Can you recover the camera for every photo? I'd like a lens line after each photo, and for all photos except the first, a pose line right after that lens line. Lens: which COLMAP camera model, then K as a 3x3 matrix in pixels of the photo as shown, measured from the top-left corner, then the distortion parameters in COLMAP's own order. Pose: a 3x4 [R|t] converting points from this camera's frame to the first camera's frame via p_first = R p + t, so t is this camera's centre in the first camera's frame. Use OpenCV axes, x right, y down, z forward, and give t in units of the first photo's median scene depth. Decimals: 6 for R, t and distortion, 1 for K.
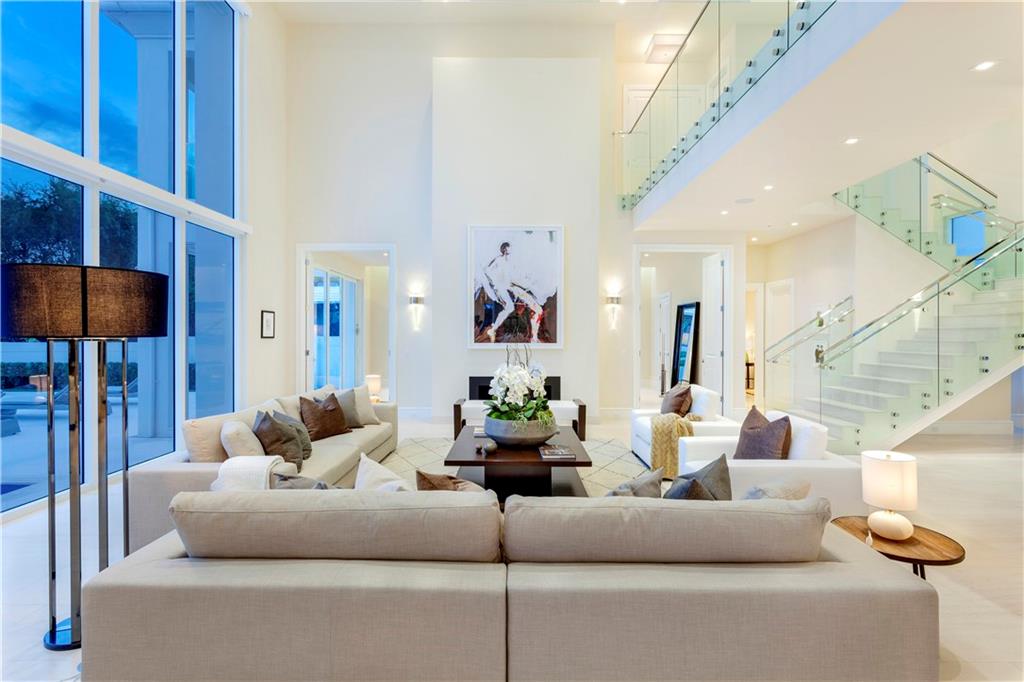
lens RADIAL K [[485.6, 0, 512.0], [0, 485.6, 341.0], [0, 0, 1]] dist [-0.000616, -0.000096]
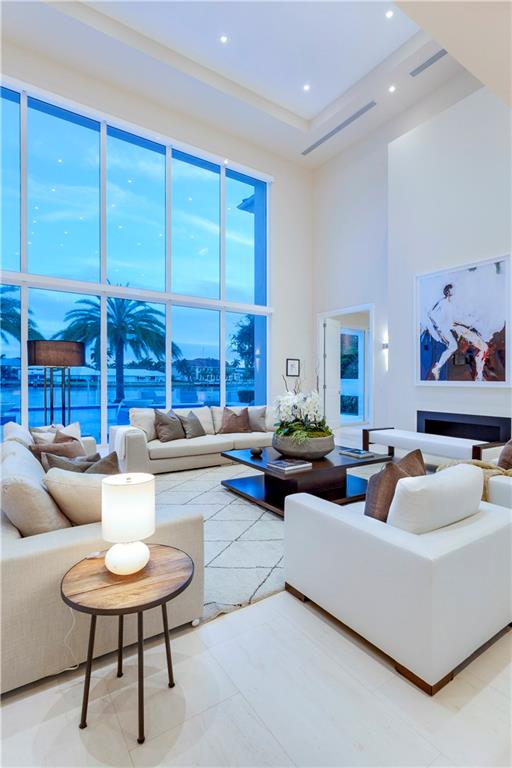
lens RADIAL K [[364.2, 0, 256.0], [0, 364.2, 384.0], [0, 0, 1]] dist [-0.000616, -0.000096]
pose [[0.553531, 0.016870, -0.832658, 0.410905], [-0.016213, 0.999824, 0.009479, 0.010083], [0.832671, 0.008253, 0.553707, 0.221185]]
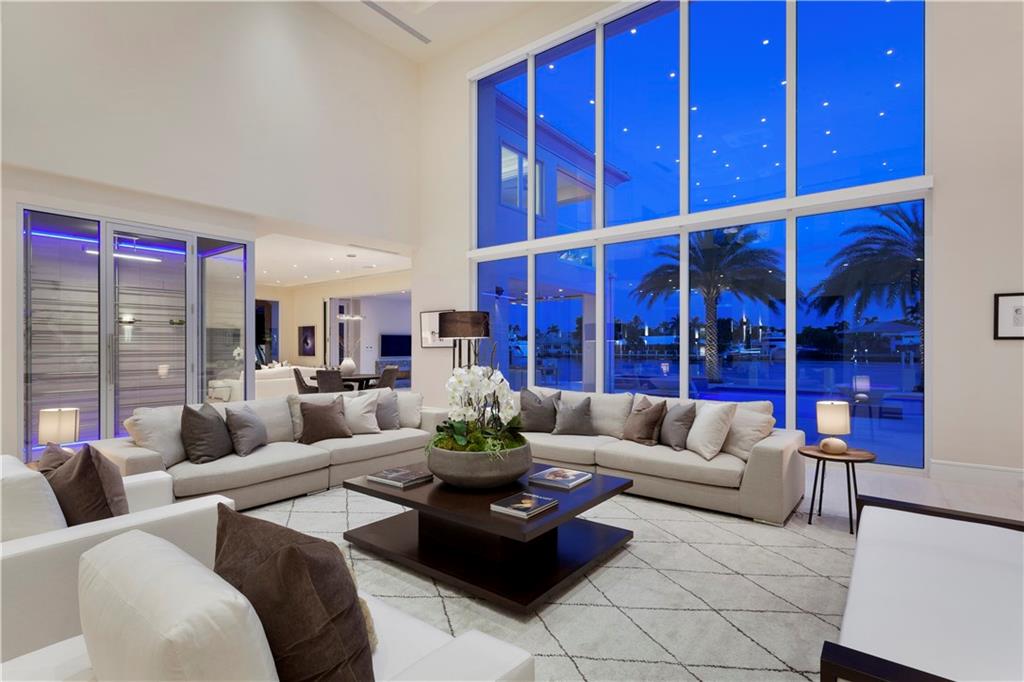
lens RADIAL K [[493.8, 0, 512.0], [0, 493.8, 341.0], [0, 0, 1]] dist [-0.000185, -0.000222]
pose [[-0.606963, -0.010277, -0.794664, 0.323007], [-0.003475, 0.999941, -0.010278, 0.004311], [0.794723, -0.003476, -0.606963, 0.826125]]
